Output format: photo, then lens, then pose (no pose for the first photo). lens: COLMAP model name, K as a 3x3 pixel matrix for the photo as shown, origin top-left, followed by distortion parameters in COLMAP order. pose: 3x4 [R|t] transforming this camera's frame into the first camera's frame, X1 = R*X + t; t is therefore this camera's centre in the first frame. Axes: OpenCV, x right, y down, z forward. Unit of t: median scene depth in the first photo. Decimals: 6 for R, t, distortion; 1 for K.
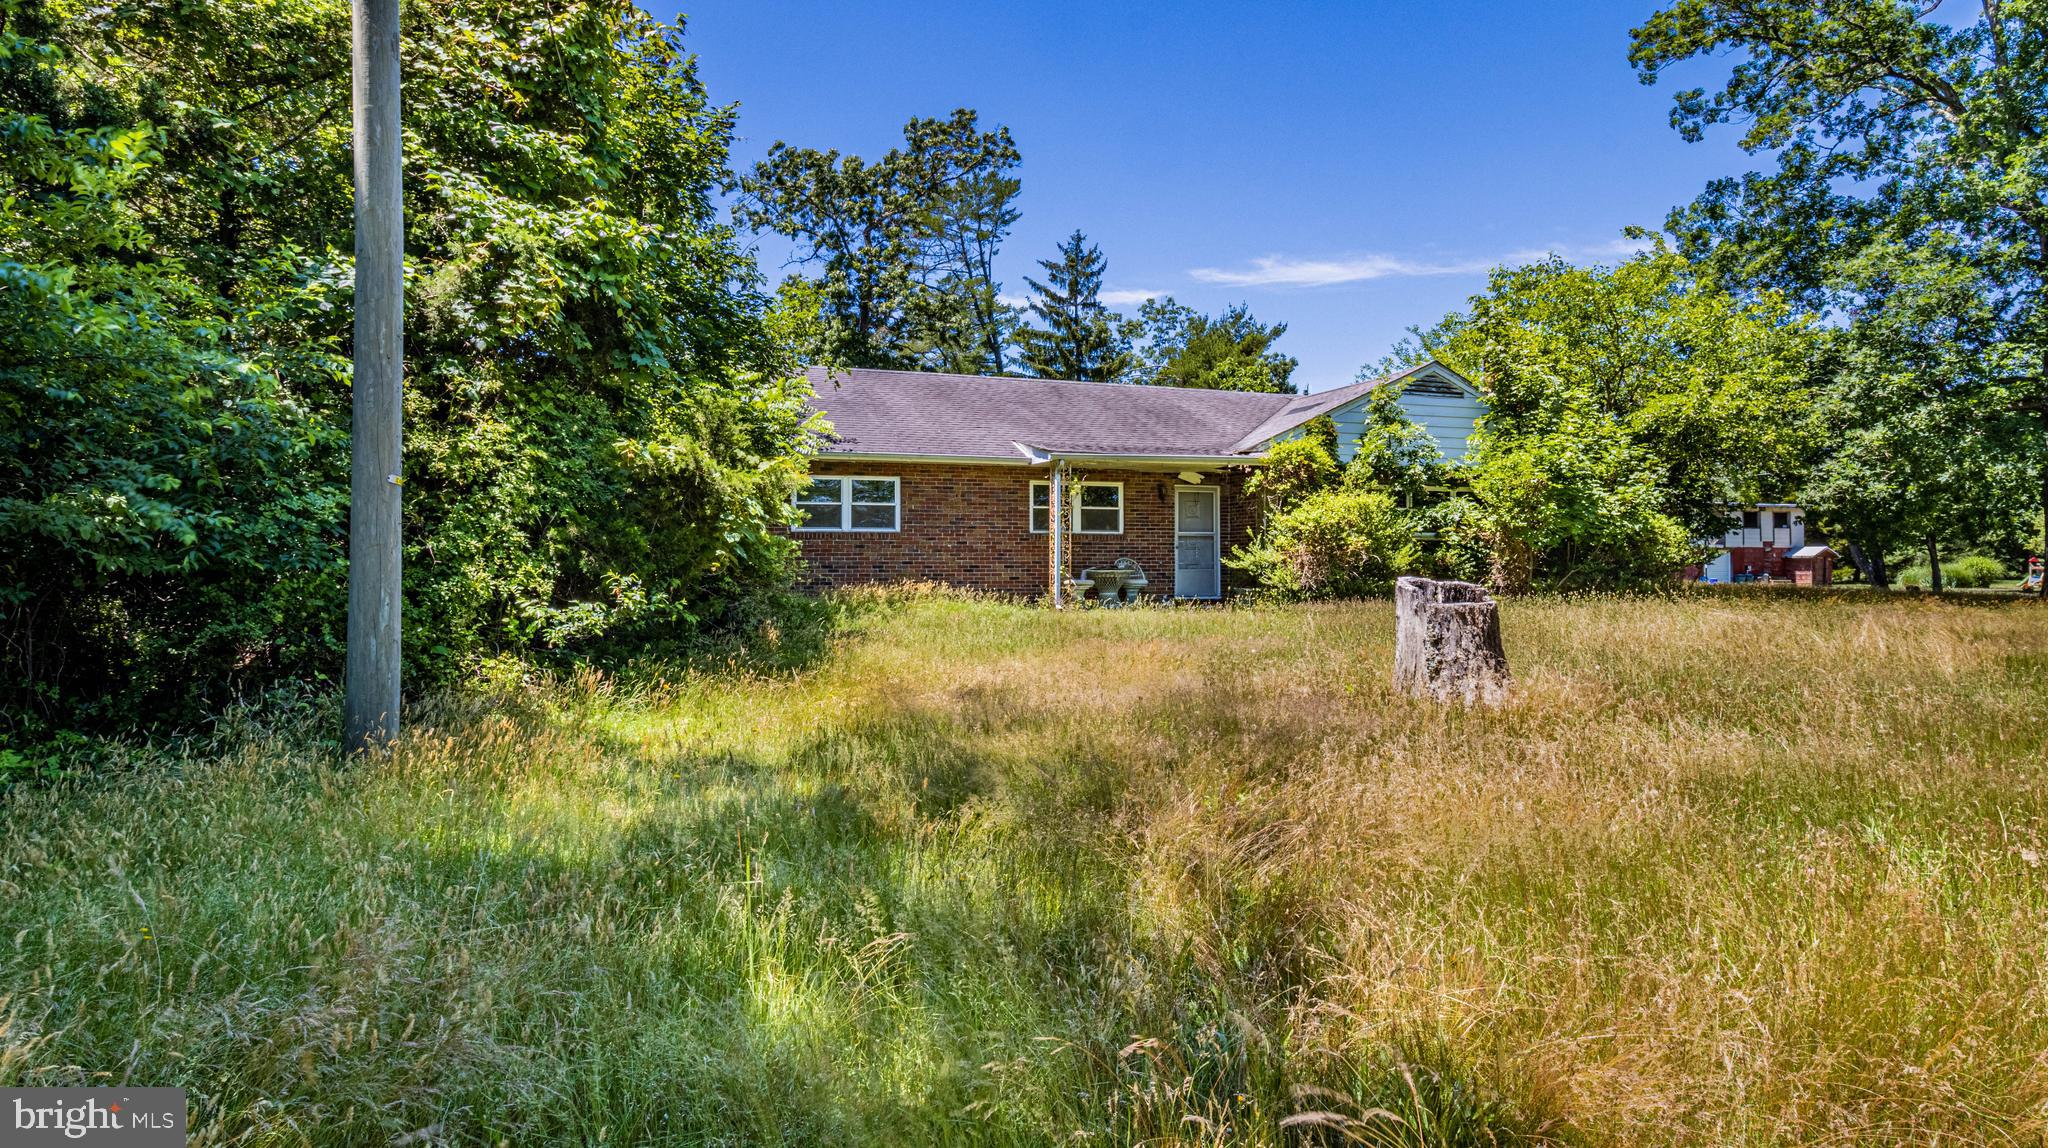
lens RADIAL K [[1229.4, 0, 1037.6], [0, 1229.4, 574.3], [0, 0, 1]] dist [0.001825, 0.000796]
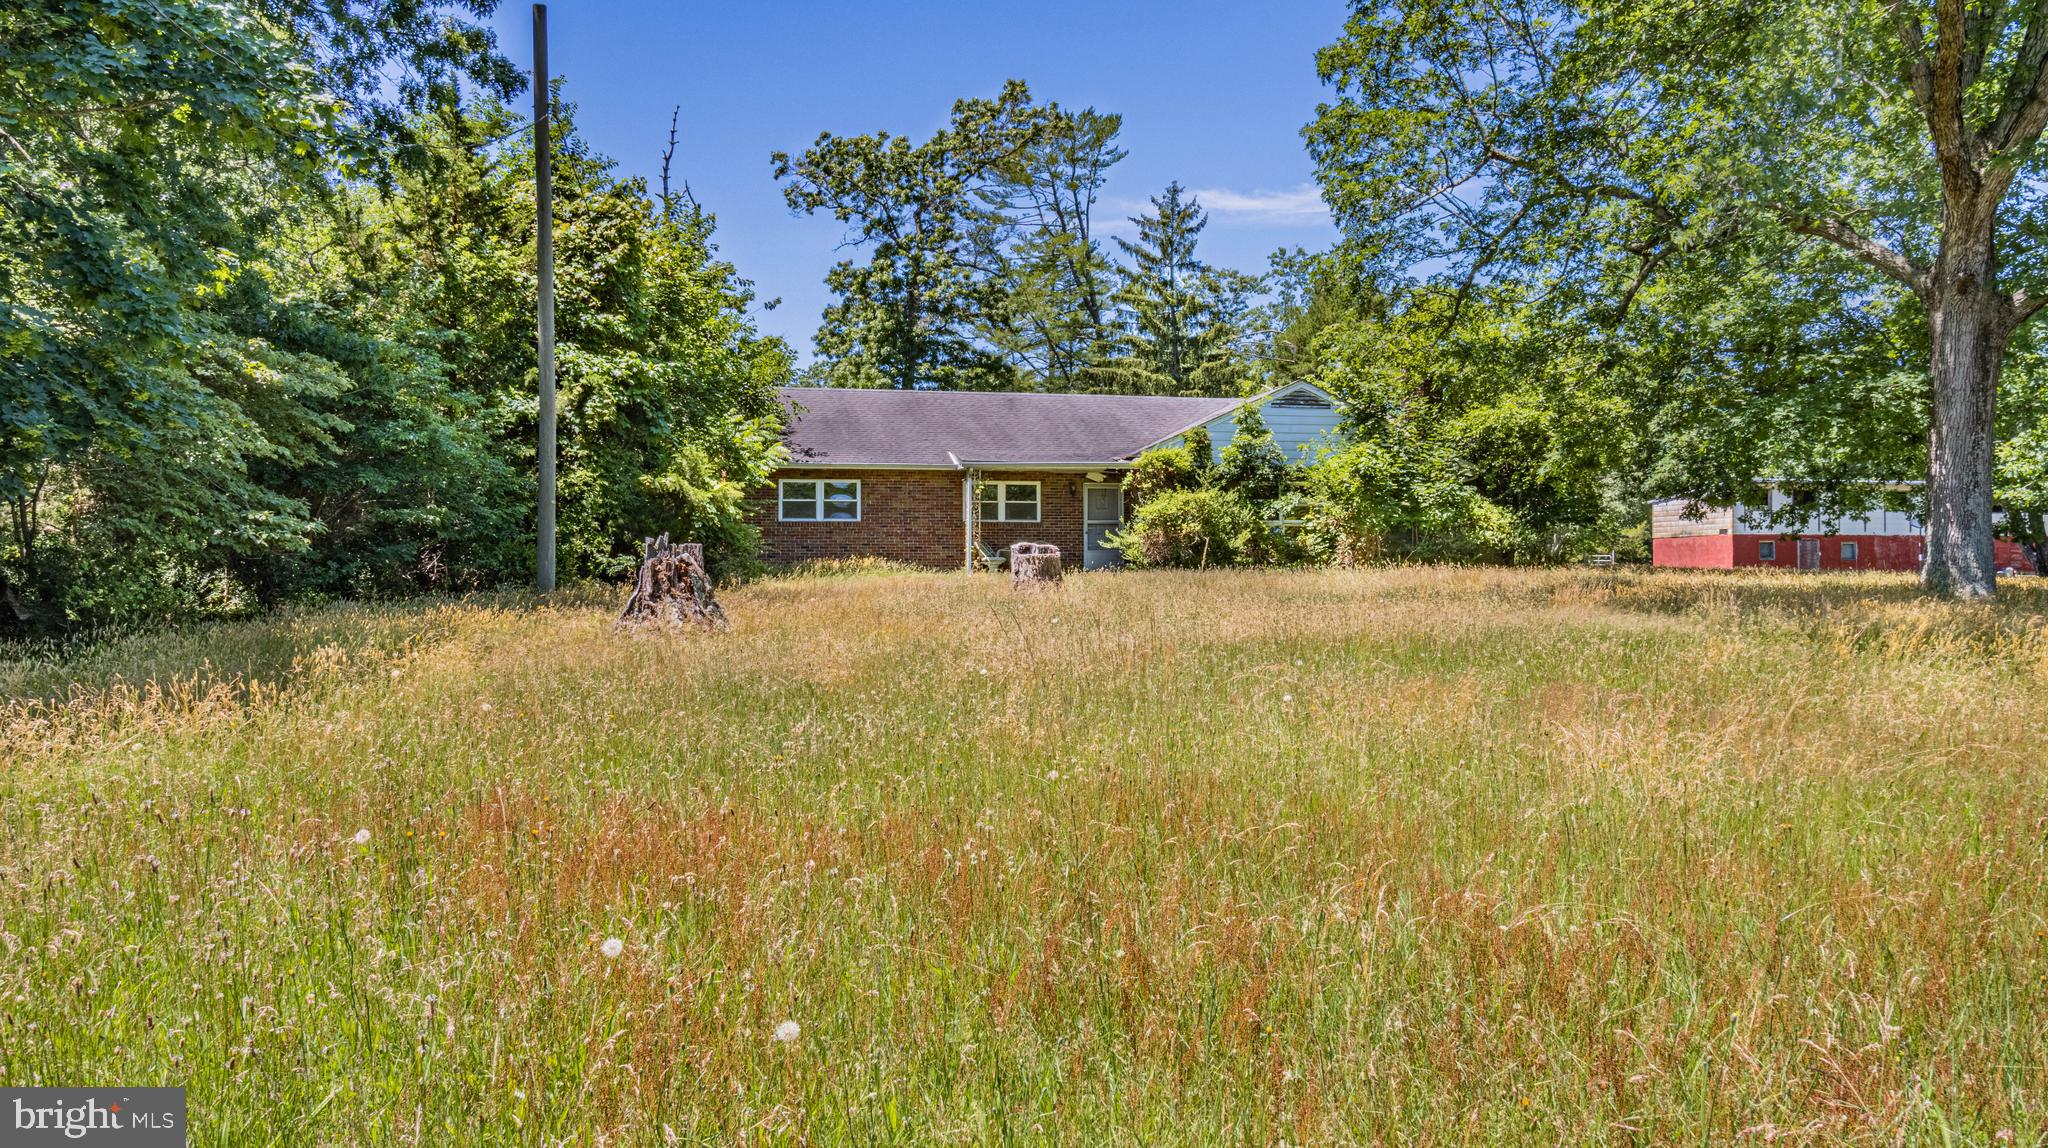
lens RADIAL K [[1789.8, 0, 1017.5], [0, 1789.8, 575.7], [0, 0, 1]] dist [0.064845, 0.000809]
pose [[0.988527, 0.000741, -0.151043, 0.331314], [-0.001332, 0.999992, -0.003811, 0.029970], [0.151039, 0.003968, 0.988520, -0.844572]]
